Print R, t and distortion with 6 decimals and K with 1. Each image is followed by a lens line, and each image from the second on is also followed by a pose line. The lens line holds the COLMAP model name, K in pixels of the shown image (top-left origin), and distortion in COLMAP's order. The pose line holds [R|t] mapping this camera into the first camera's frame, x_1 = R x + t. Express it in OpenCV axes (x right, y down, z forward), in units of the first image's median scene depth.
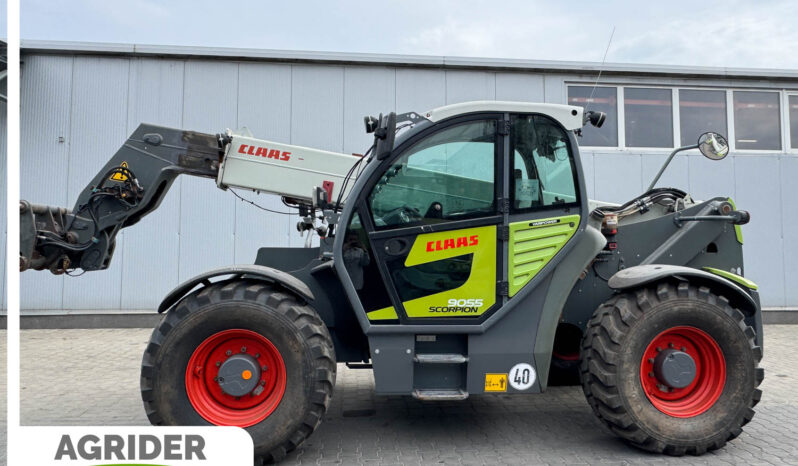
lens RADIAL K [[529.8, 0, 400.2], [0, 529.8, 230.1], [0, 0, 1]] dist [0.001356, -0.006970]
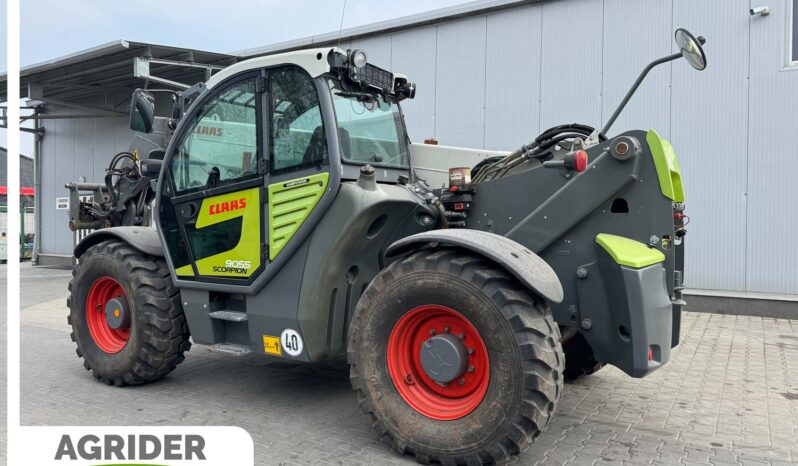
lens RADIAL K [[560.2, 0, 404.1], [0, 560.2, 231.5], [0, 0, 1]] dist [0.084152, -0.008385]
pose [[0.806356, 0.008314, -0.591372, 1.023560], [0.029438, 0.998098, 0.054172, 0.023731], [0.590697, -0.061091, 0.804577, 0.307118]]
